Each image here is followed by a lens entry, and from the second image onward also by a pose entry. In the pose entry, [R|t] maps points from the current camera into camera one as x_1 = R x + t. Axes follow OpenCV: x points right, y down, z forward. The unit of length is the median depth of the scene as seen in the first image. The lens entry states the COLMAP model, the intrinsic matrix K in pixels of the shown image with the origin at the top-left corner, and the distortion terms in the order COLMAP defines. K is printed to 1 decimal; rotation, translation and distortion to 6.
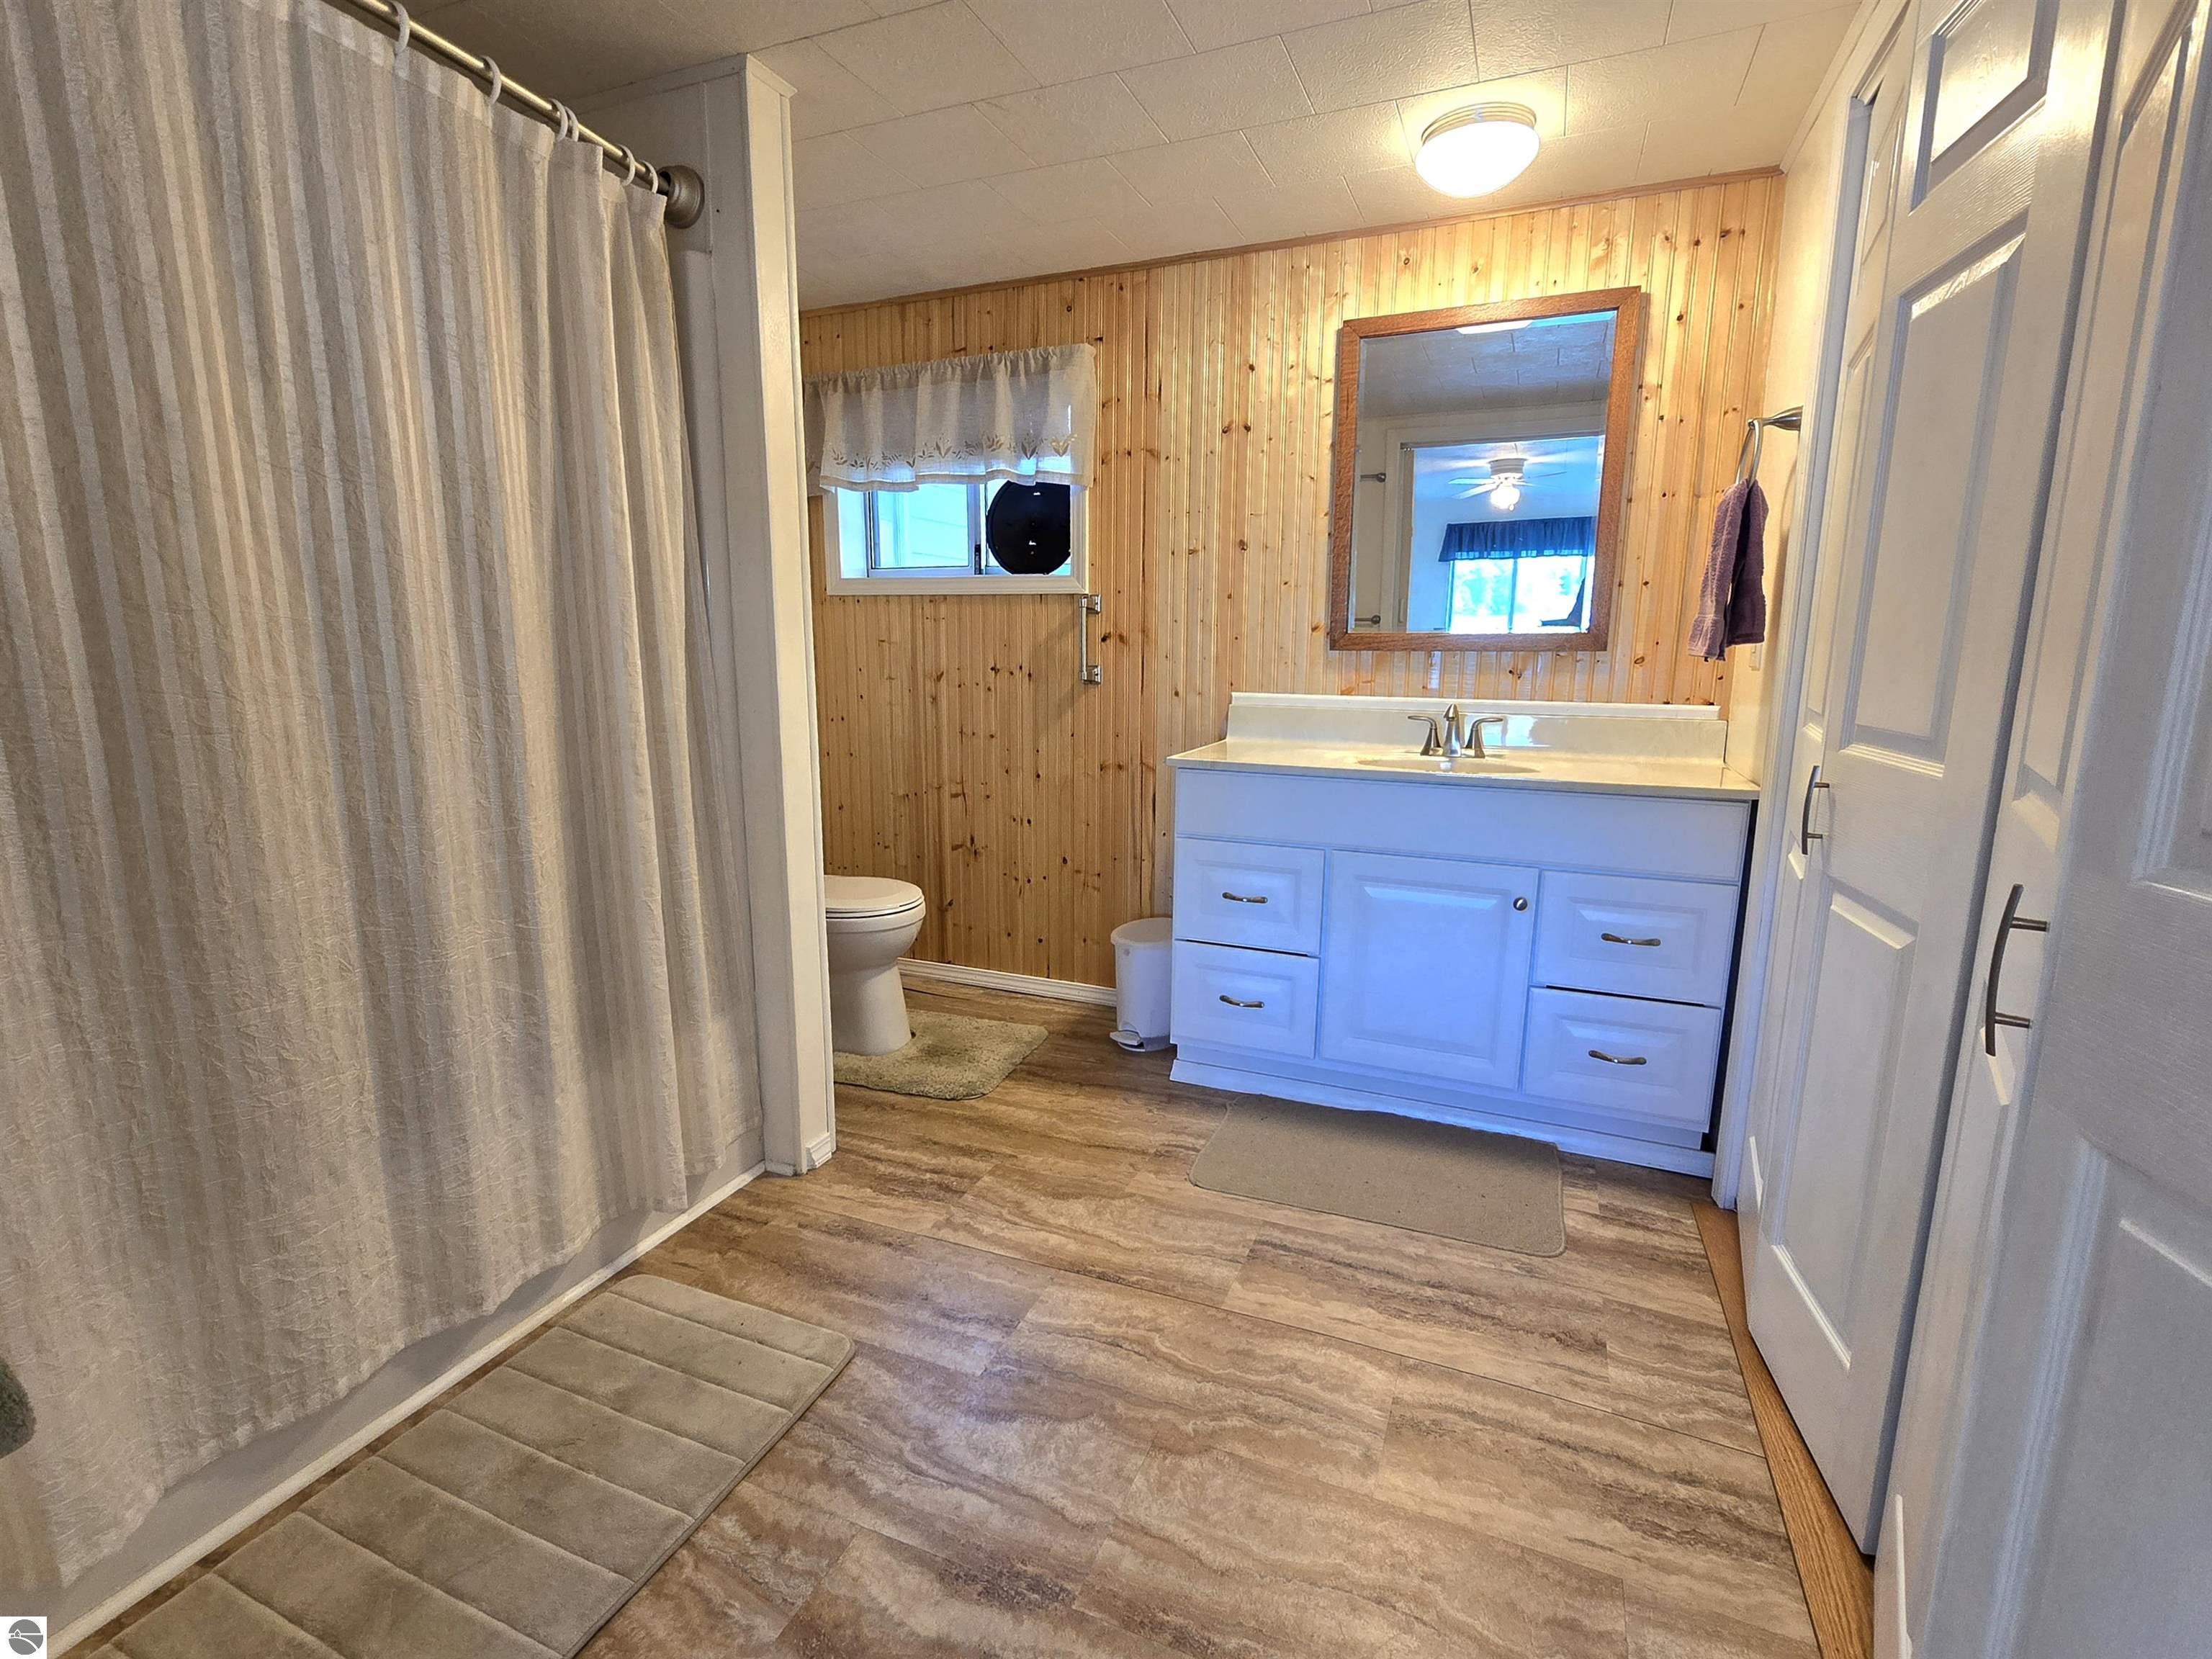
lens RADIAL K [[1014.7, 0, 1107.2], [0, 1014.7, 827.1], [0, 0, 1]] dist [-0.001949, -0.000144]
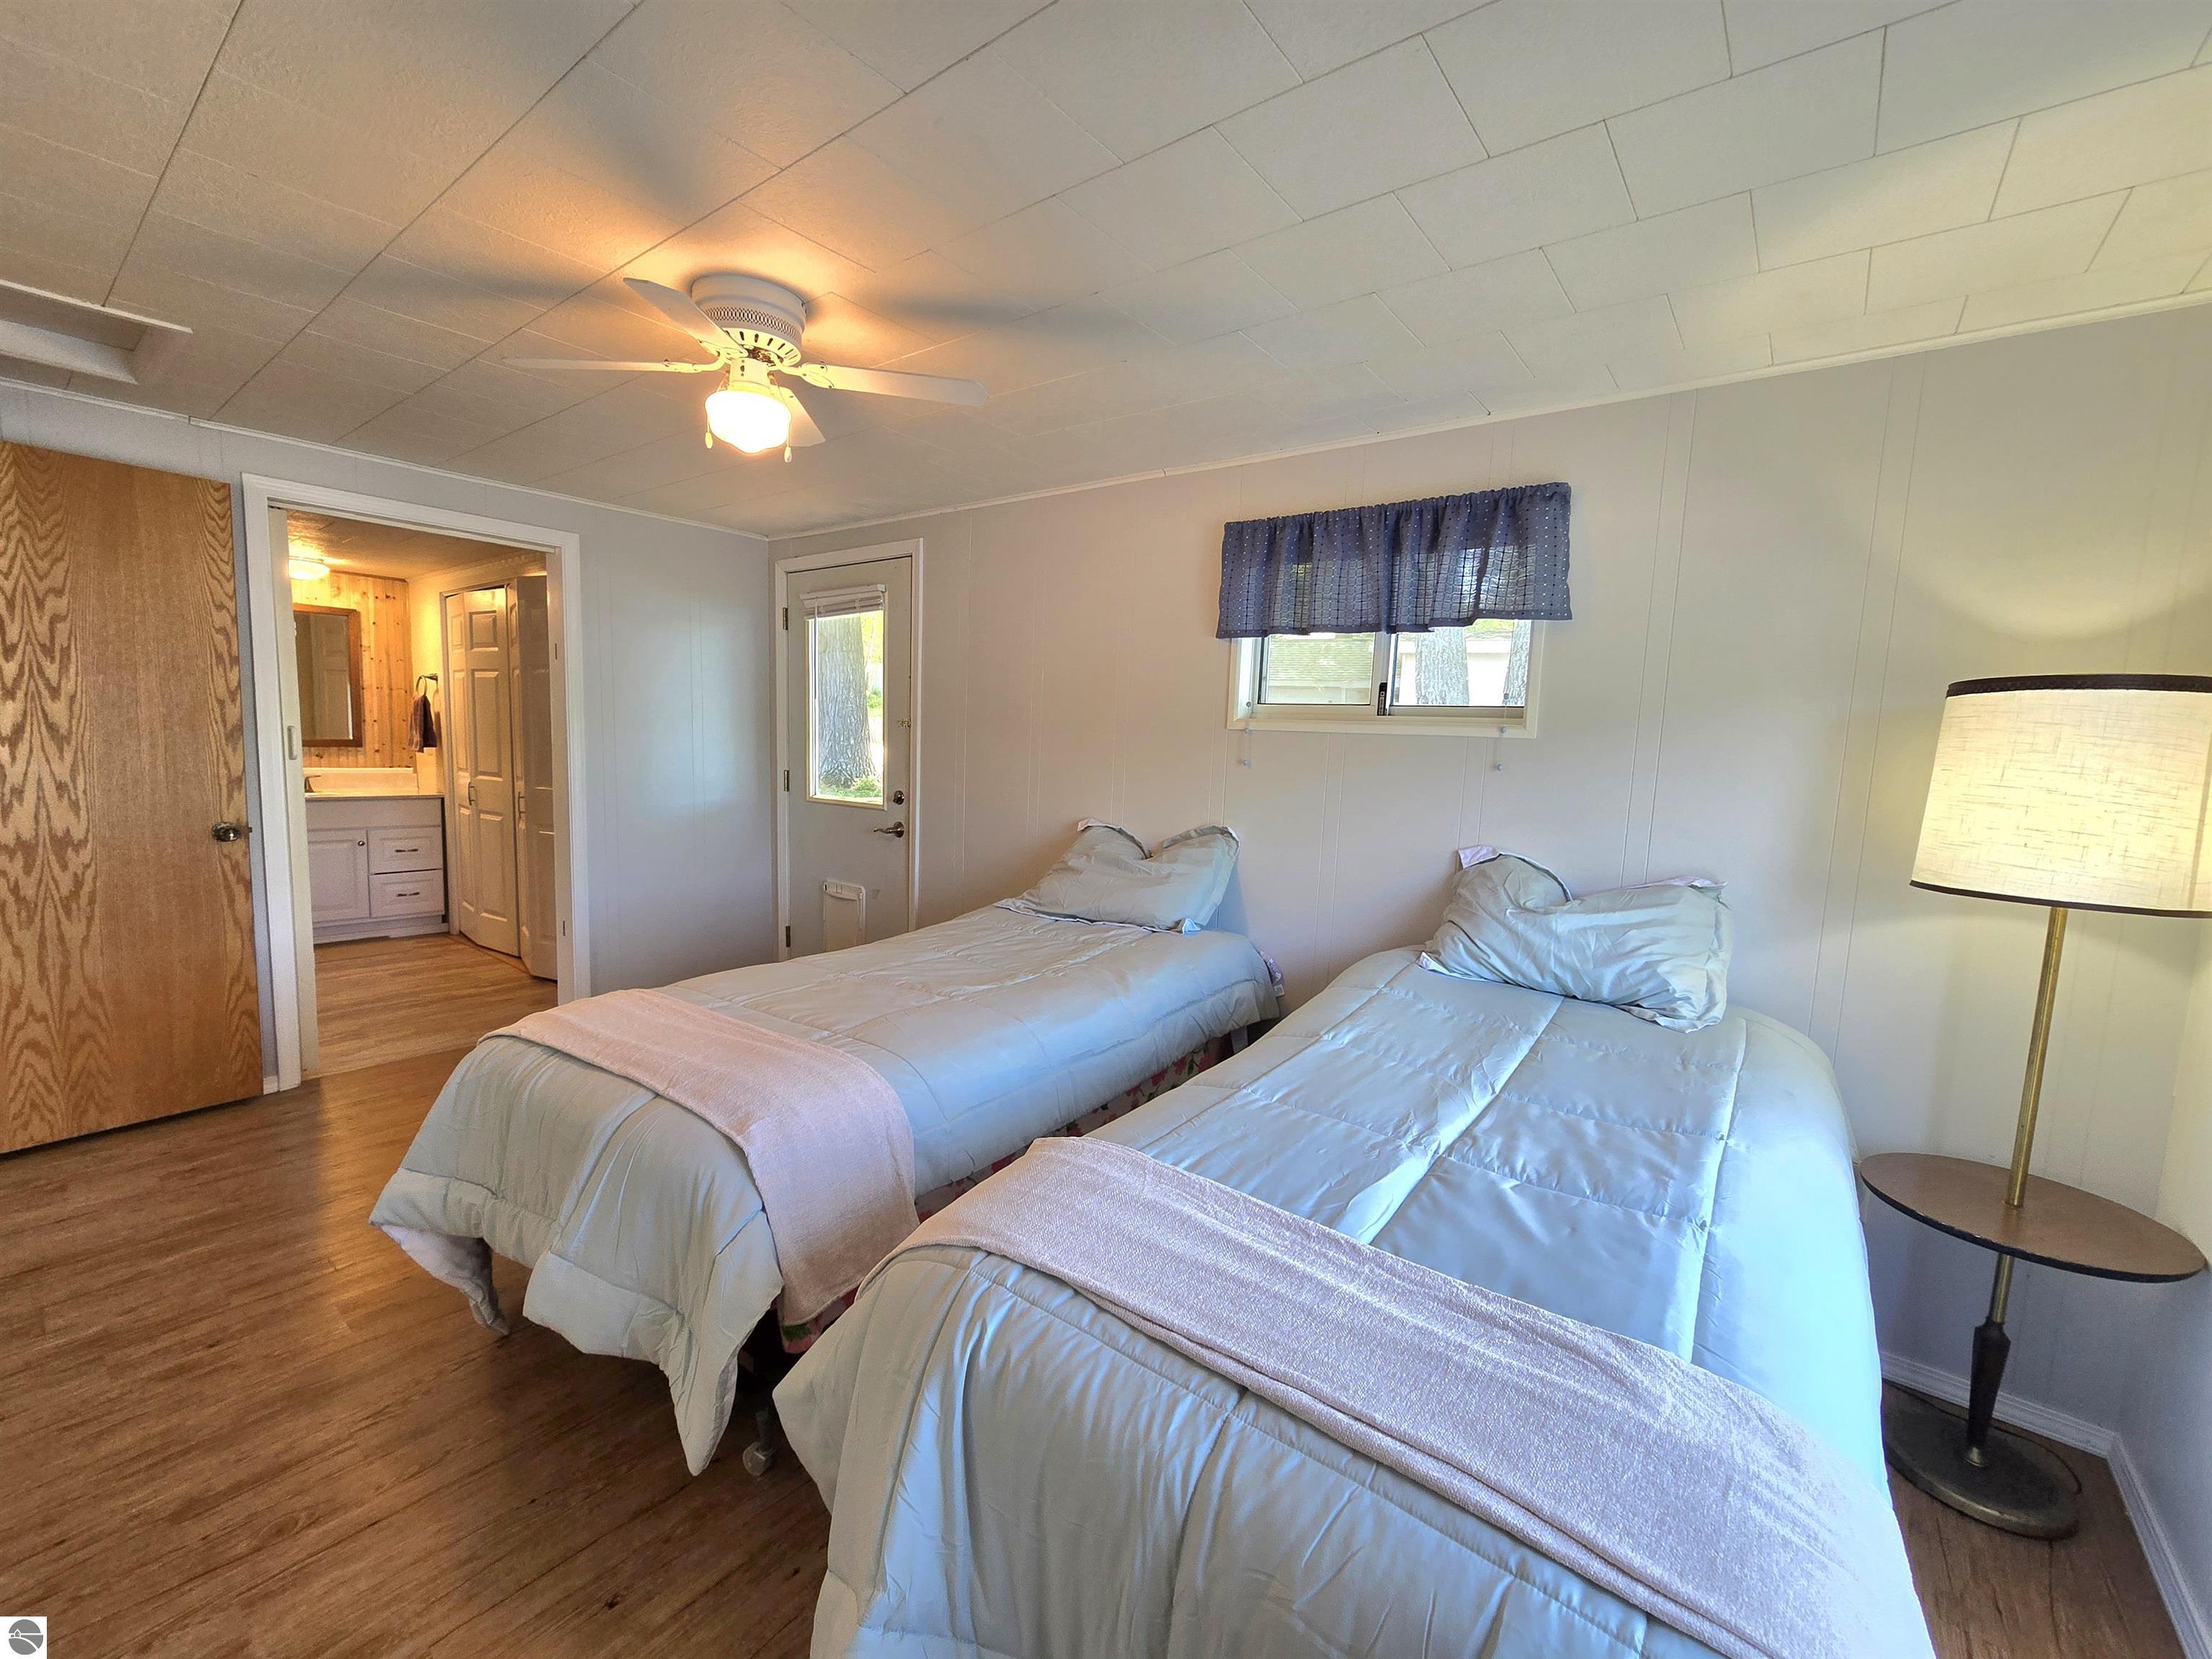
lens RADIAL K [[910.0, 0, 1111.7], [0, 910.0, 829.3], [0, 0, 1]] dist [-0.005851, 0.001567]
pose [[0.255987, -0.097491, 0.961752, -1.345503], [0.142297, 0.987864, 0.062263, 0.167581], [-0.956150, 0.120916, 0.266753, -1.492217]]
